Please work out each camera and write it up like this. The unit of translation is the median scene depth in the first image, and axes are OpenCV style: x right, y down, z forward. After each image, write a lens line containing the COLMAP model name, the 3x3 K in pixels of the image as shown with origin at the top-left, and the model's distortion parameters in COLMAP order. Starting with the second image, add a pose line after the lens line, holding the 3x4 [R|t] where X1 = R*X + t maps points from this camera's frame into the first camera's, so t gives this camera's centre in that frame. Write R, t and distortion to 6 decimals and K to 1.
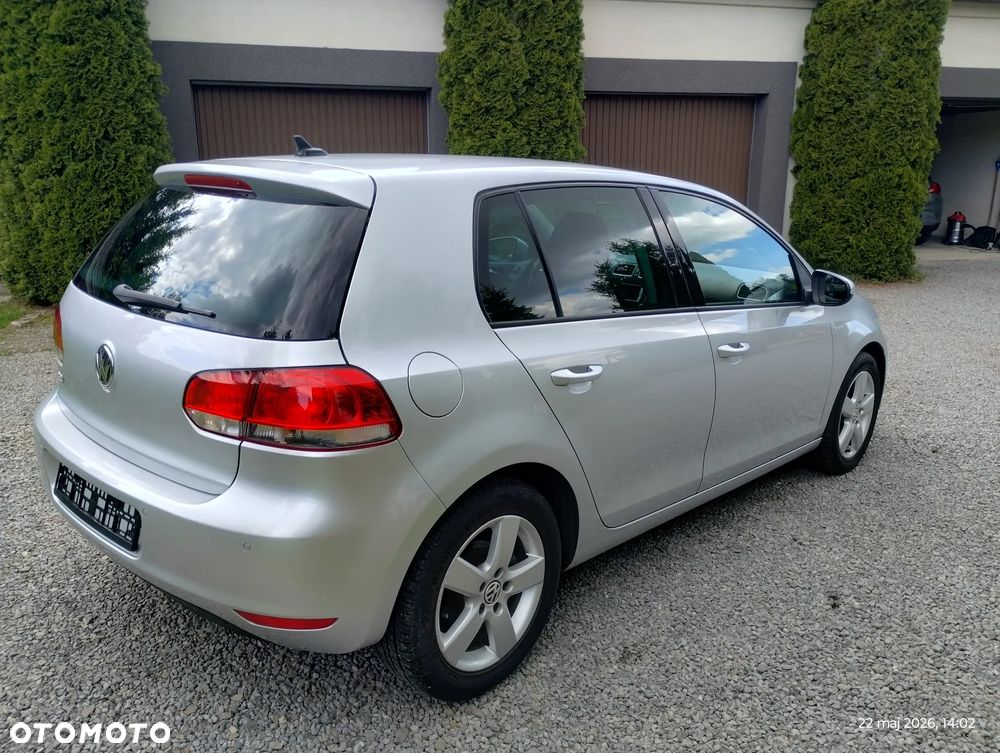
lens RADIAL K [[826.9, 0, 497.9], [0, 826.9, 369.4], [0, 0, 1]] dist [0.093611, -0.112587]
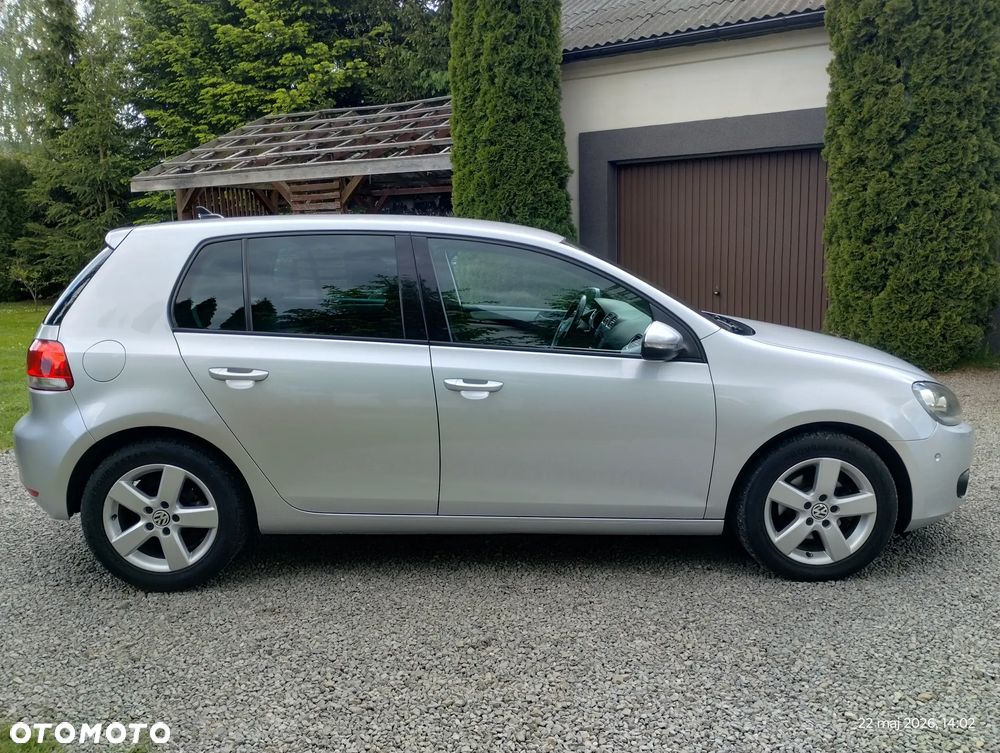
lens RADIAL K [[826.9, 0, 497.6], [0, 826.9, 379.2], [0, 0, 1]] dist [0.093611, -0.112587]
pose [[0.699593, 0.096114, -0.708048, 0.392849], [-0.145176, 0.989364, -0.009141, -0.010215], [0.699638, 0.109187, 0.706105, 0.104983]]
